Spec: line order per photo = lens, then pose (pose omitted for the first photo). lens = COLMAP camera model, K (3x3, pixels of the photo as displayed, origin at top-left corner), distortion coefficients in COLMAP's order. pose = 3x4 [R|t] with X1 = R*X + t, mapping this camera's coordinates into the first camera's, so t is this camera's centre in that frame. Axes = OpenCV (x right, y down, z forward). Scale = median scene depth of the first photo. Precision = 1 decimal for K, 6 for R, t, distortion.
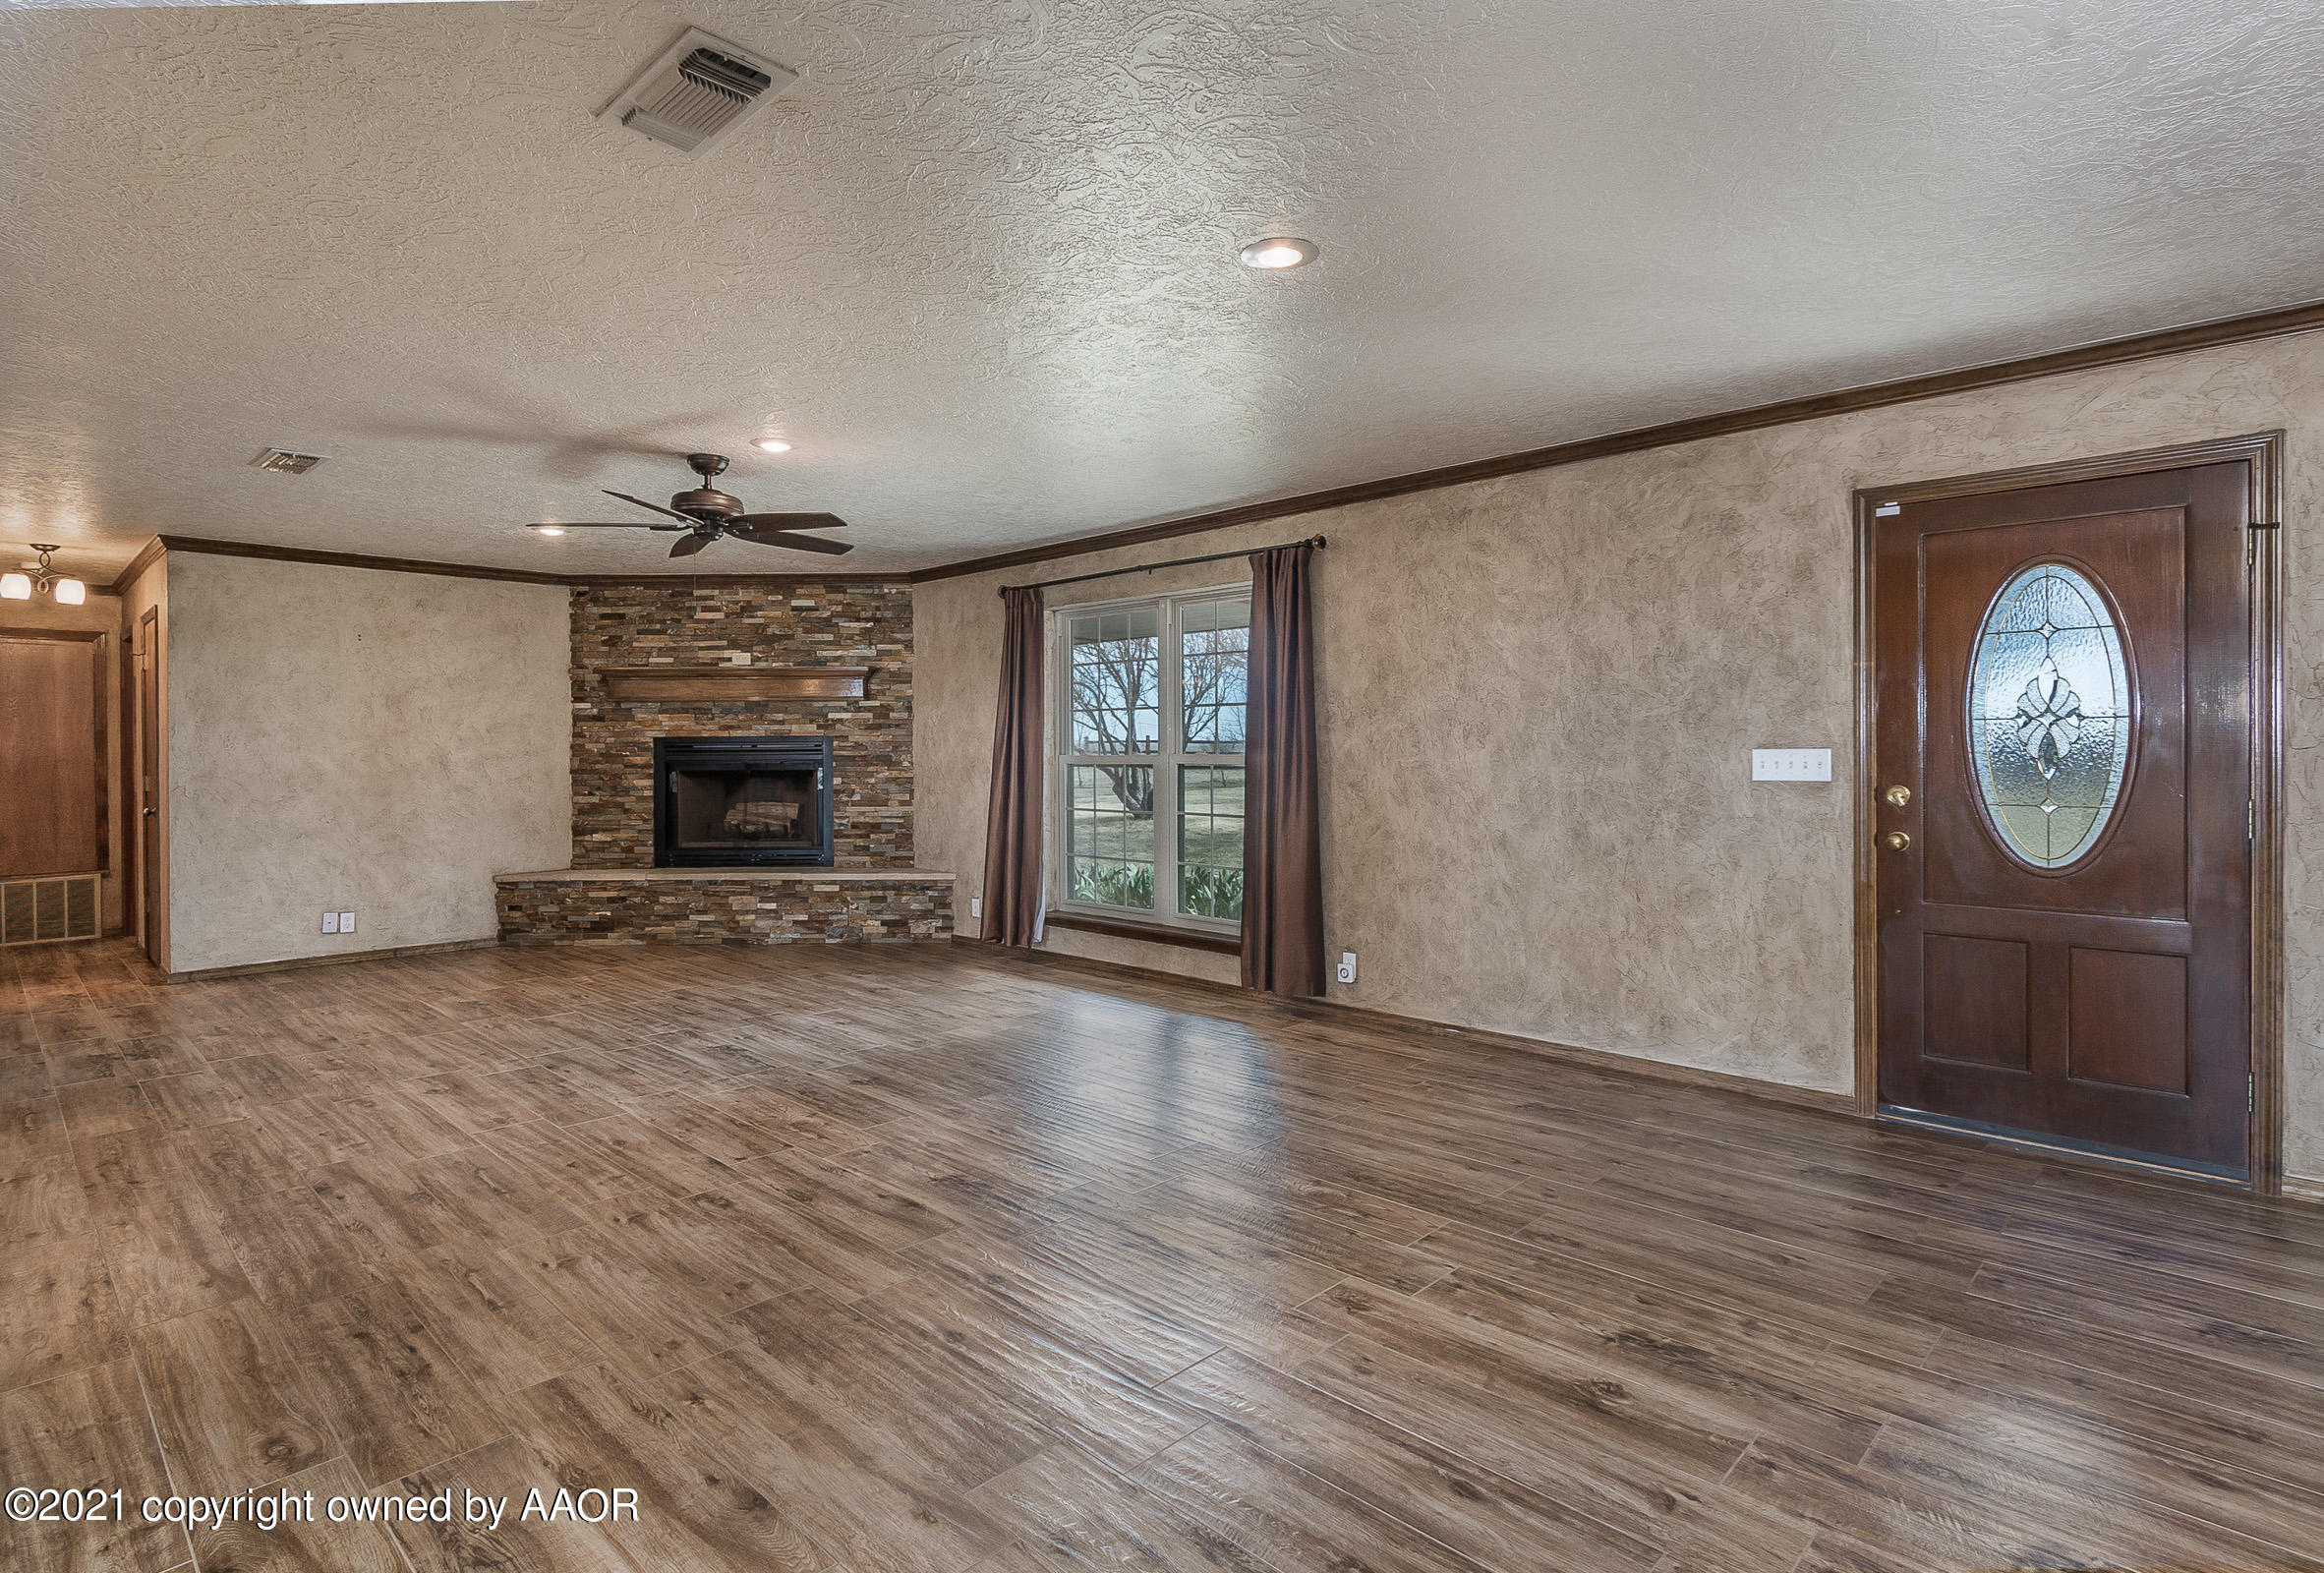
lens RADIAL K [[1187.2, 0, 1129.1], [0, 1187.2, 754.6], [0, 0, 1]] dist [0.011793, 0.000626]
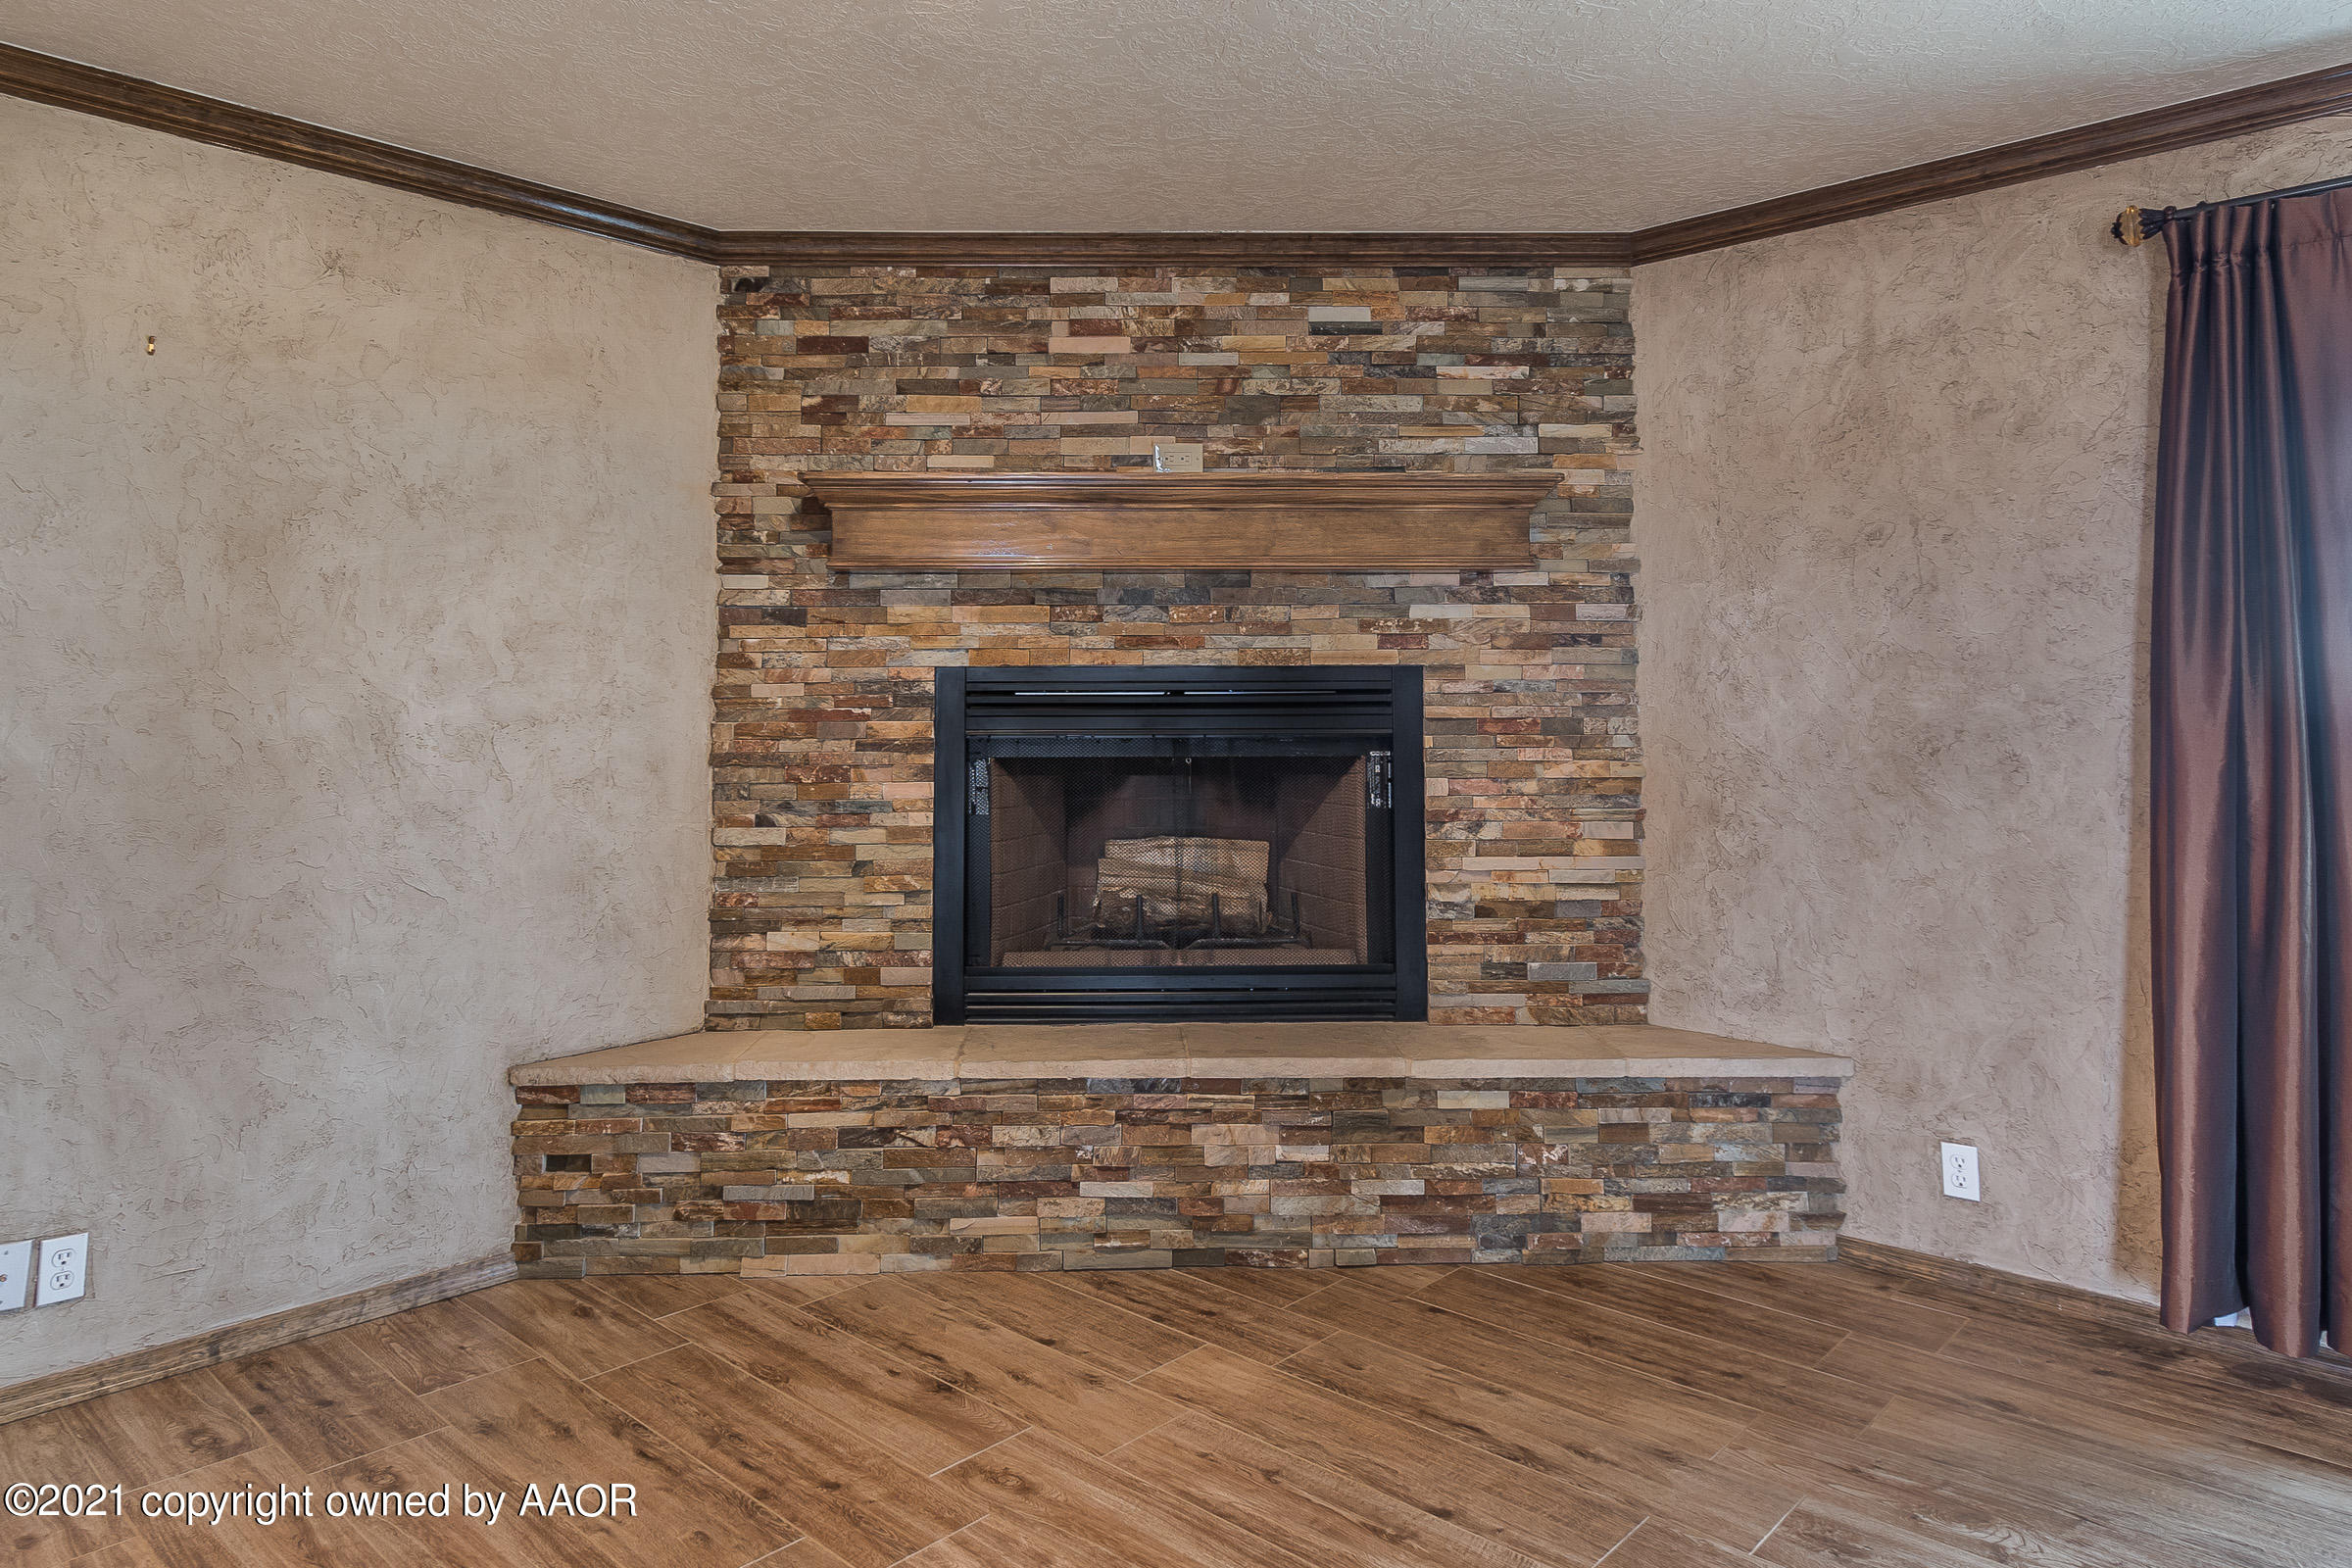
lens RADIAL K [[1435.6, 0, 1129.8], [0, 1435.6, 615.3], [0, 0, 1]] dist [-0.002398, 0.002473]
pose [[0.999429, 0.005123, 0.033405, -0.384459], [-0.002828, 0.997655, -0.068391, -0.000425], [-0.033677, 0.068258, 0.997099, 0.596562]]
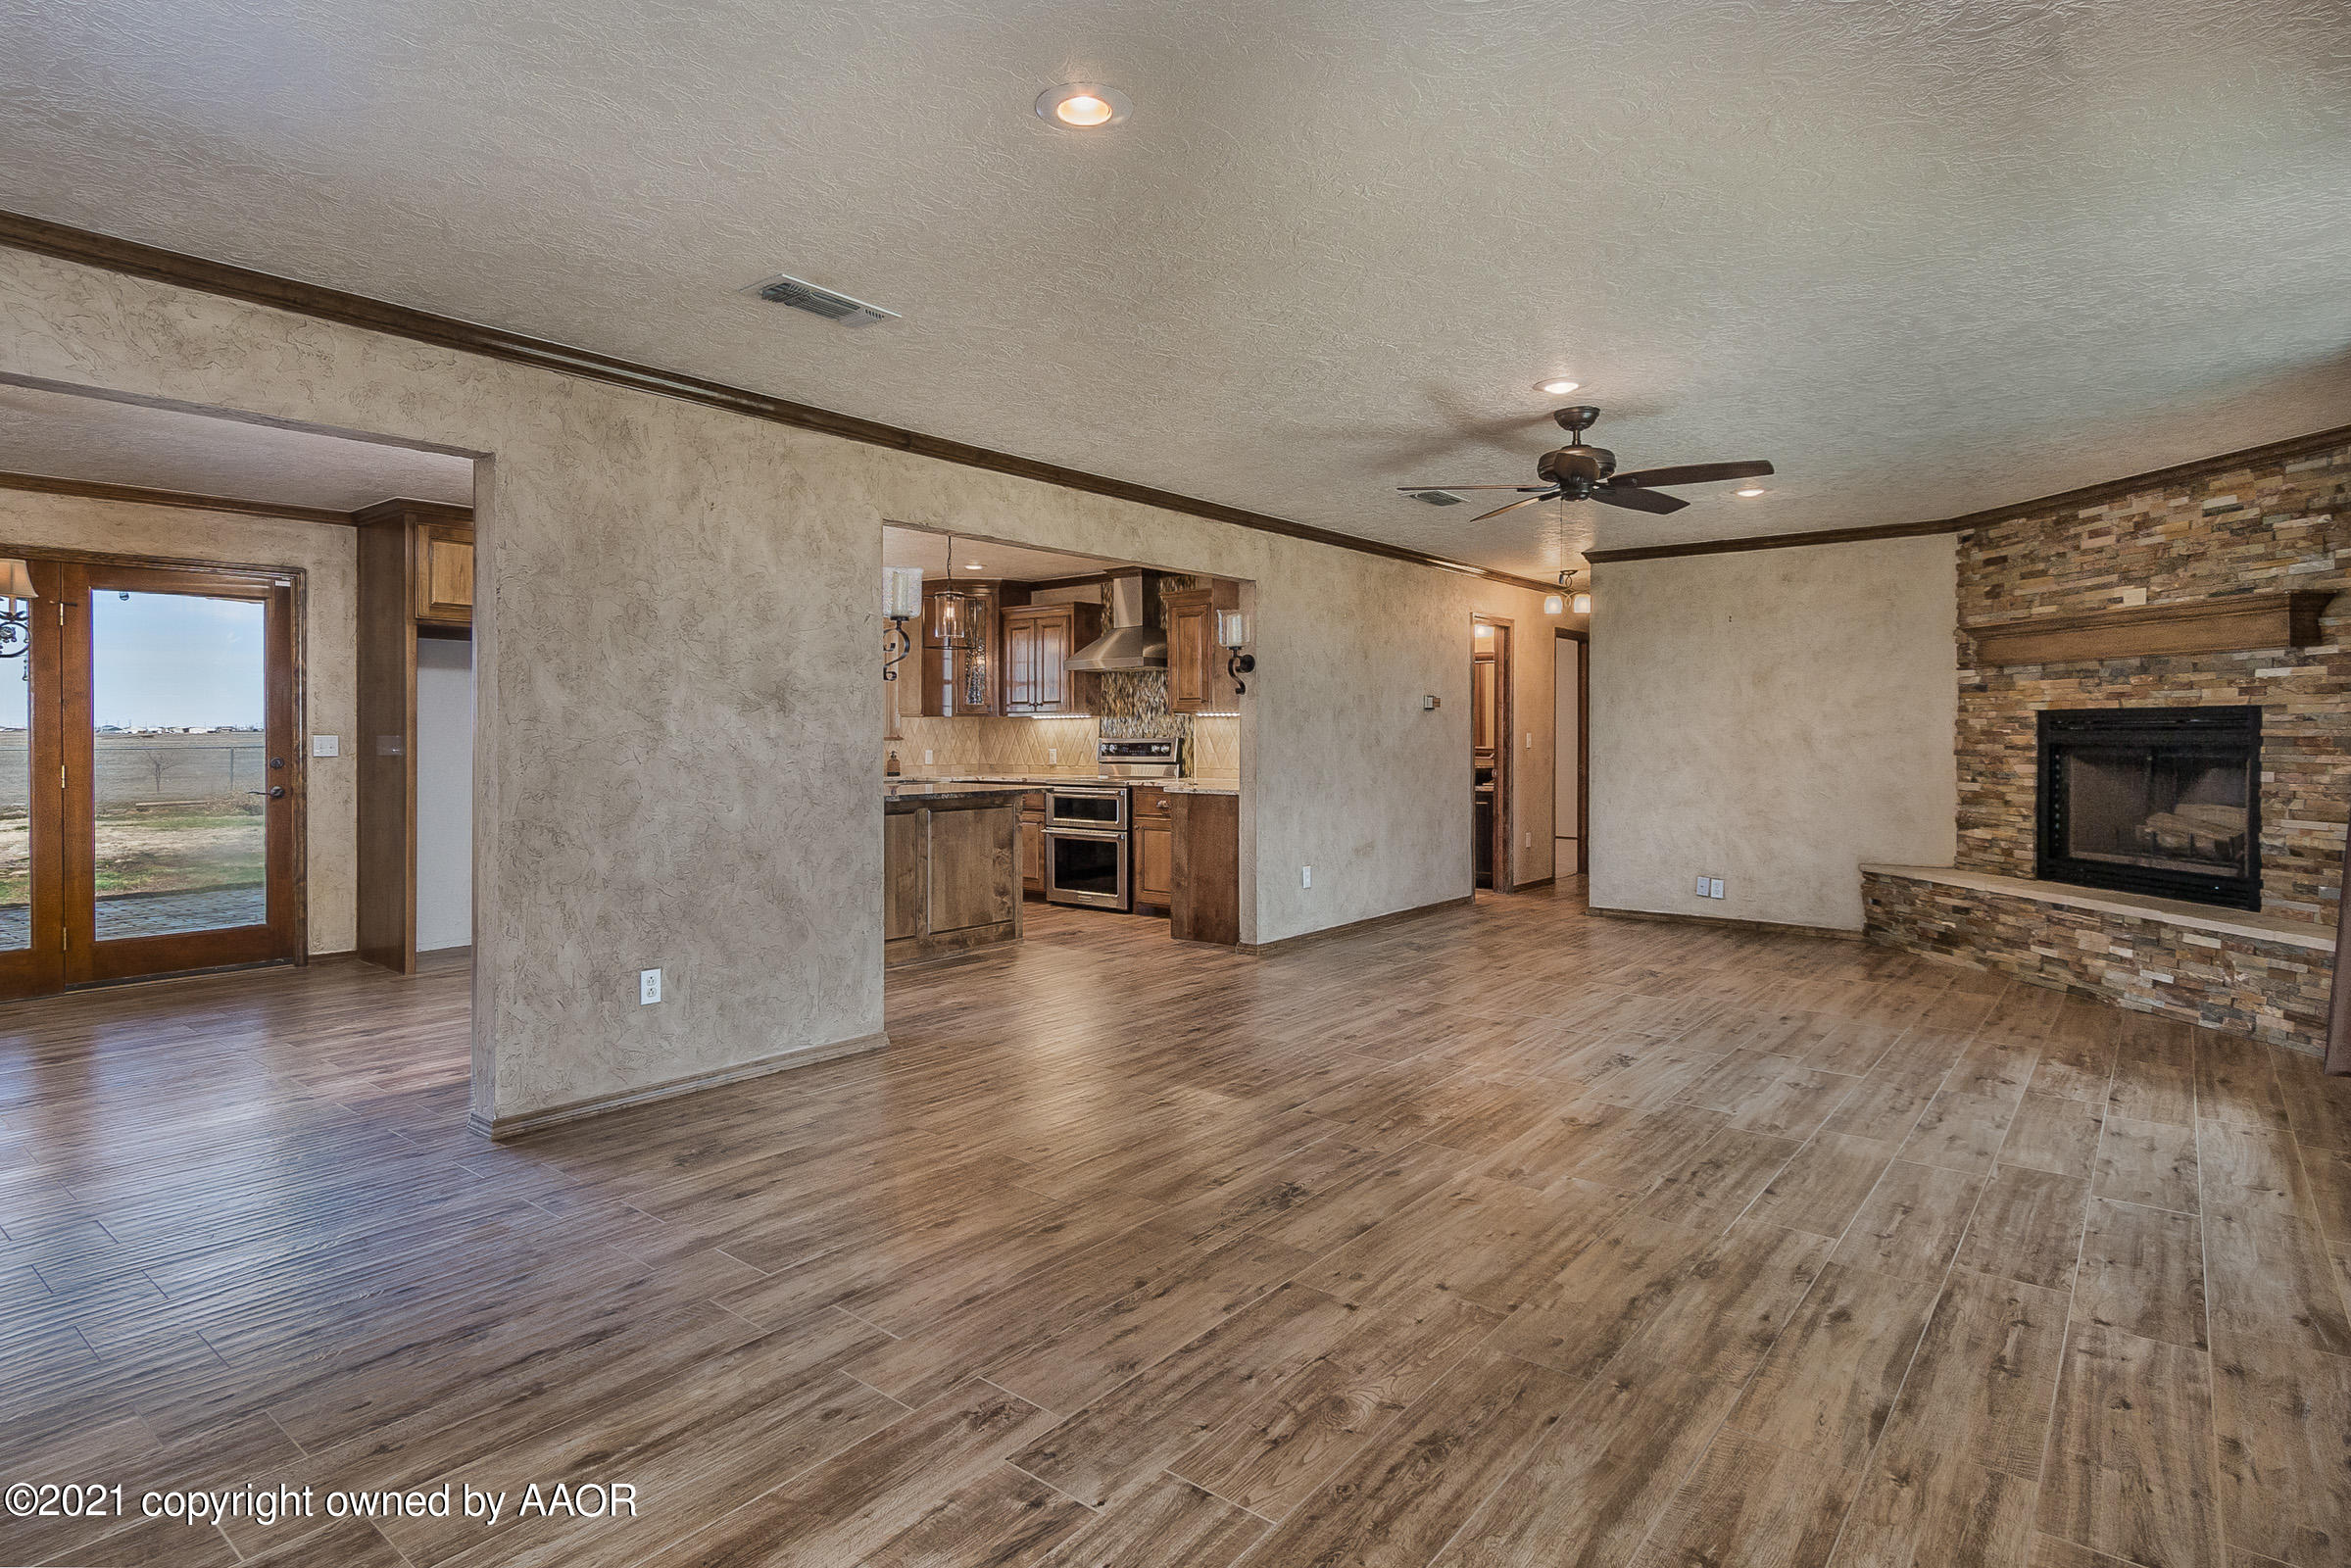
lens RADIAL K [[1230.0, 0, 1139.4], [0, 1230.0, 734.4], [0, 0, 1]] dist [0.003279, 0.000037]
pose [[0.087109, 0.008285, -0.996164, 0.376145], [-0.006193, 0.999951, 0.007775, -0.001771], [0.996180, 0.005492, 0.087156, 0.379237]]
